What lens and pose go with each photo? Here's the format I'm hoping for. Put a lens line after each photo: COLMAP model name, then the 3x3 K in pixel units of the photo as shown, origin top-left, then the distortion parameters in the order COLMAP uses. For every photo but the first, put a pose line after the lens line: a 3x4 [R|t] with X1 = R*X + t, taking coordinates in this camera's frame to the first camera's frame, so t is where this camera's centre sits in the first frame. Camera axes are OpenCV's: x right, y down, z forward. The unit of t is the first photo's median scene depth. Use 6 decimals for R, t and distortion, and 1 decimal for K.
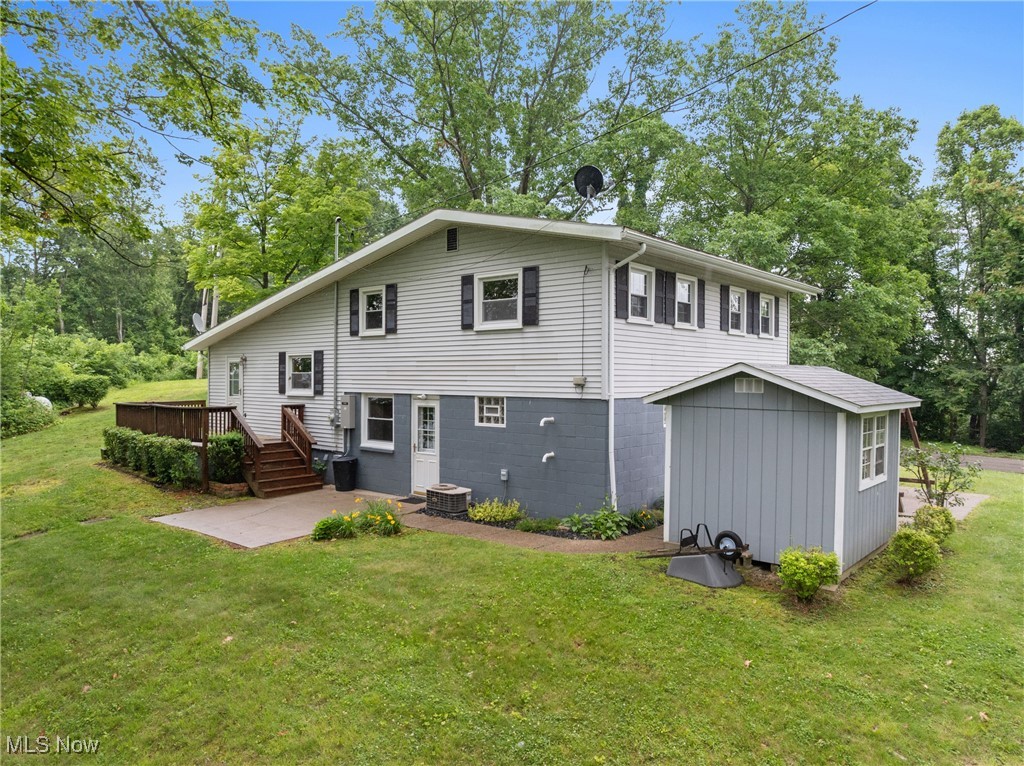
lens RADIAL K [[716.4, 0, 512.0], [0, 716.4, 383.0], [0, 0, 1]] dist [-0.010898, -0.000692]
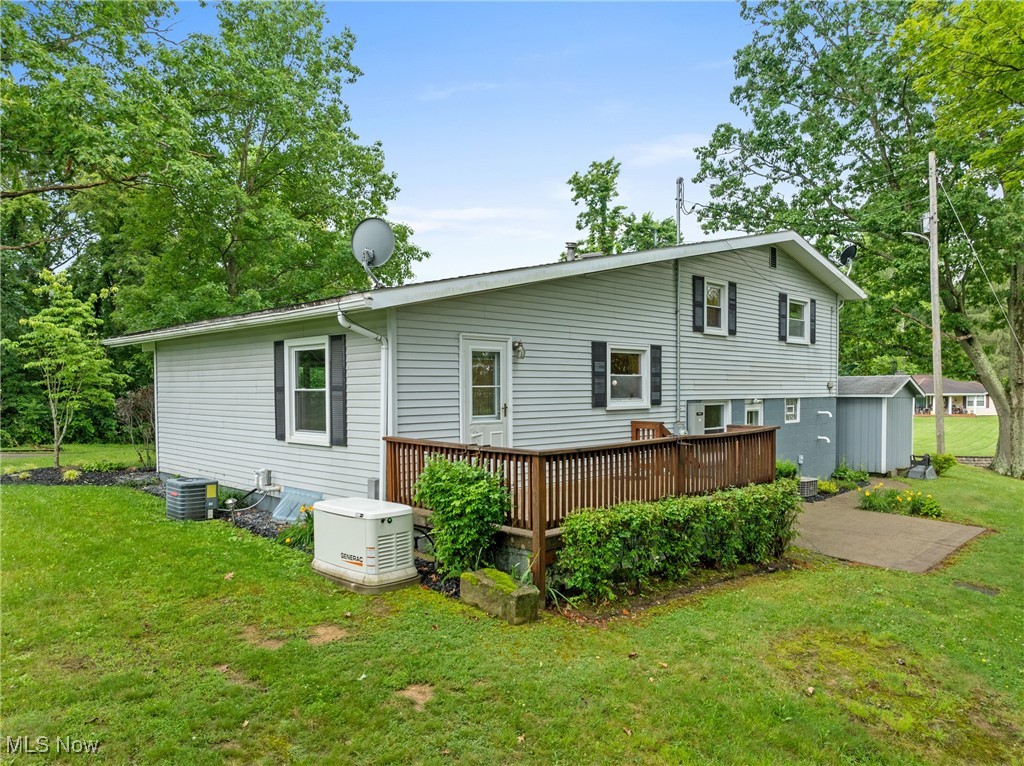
lens RADIAL K [[716.4, 0, 512.0], [0, 716.4, 383.0], [0, 0, 1]] dist [-0.010898, -0.000692]
pose [[0.067620, -0.019682, 0.997517, -1.185465], [-0.010454, 0.999737, 0.020434, -0.023920], [-0.997656, -0.011810, 0.067396, 1.288926]]
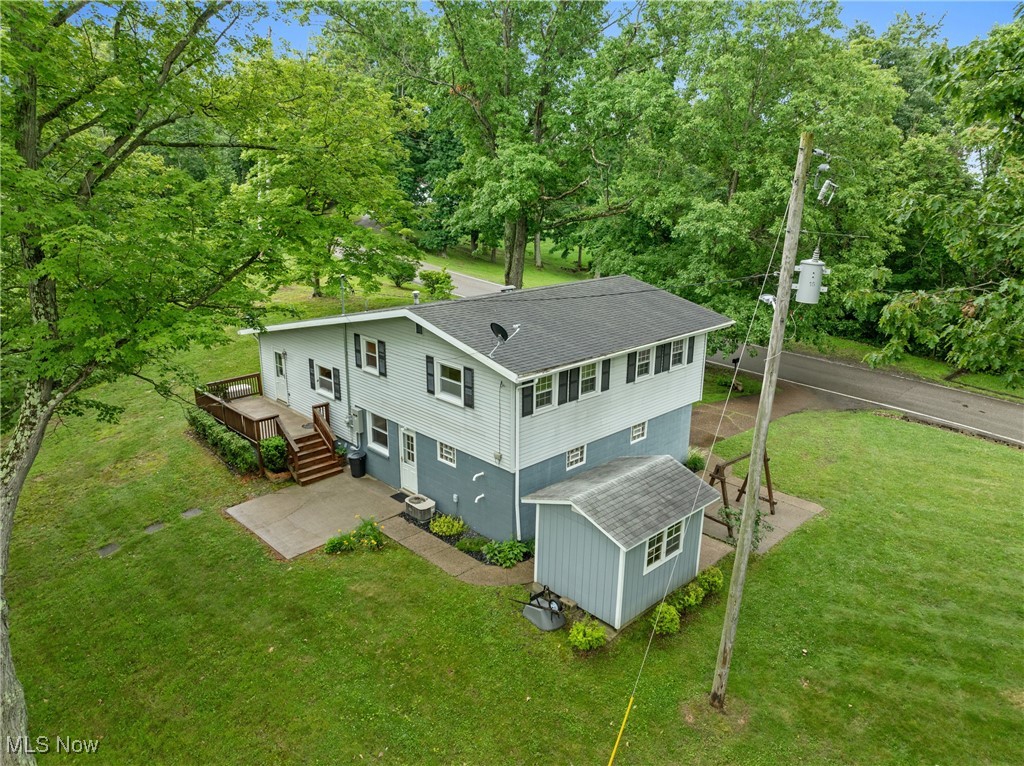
lens RADIAL K [[716.4, 0, 512.0], [0, 716.4, 383.0], [0, 0, 1]] dist [-0.010898, -0.000692]
pose [[0.995497, 0.026445, -0.091027, 0.209092], [-0.000223, 0.960945, 0.276739, -0.455461], [0.094790, -0.275473, 0.956624, -0.293454]]
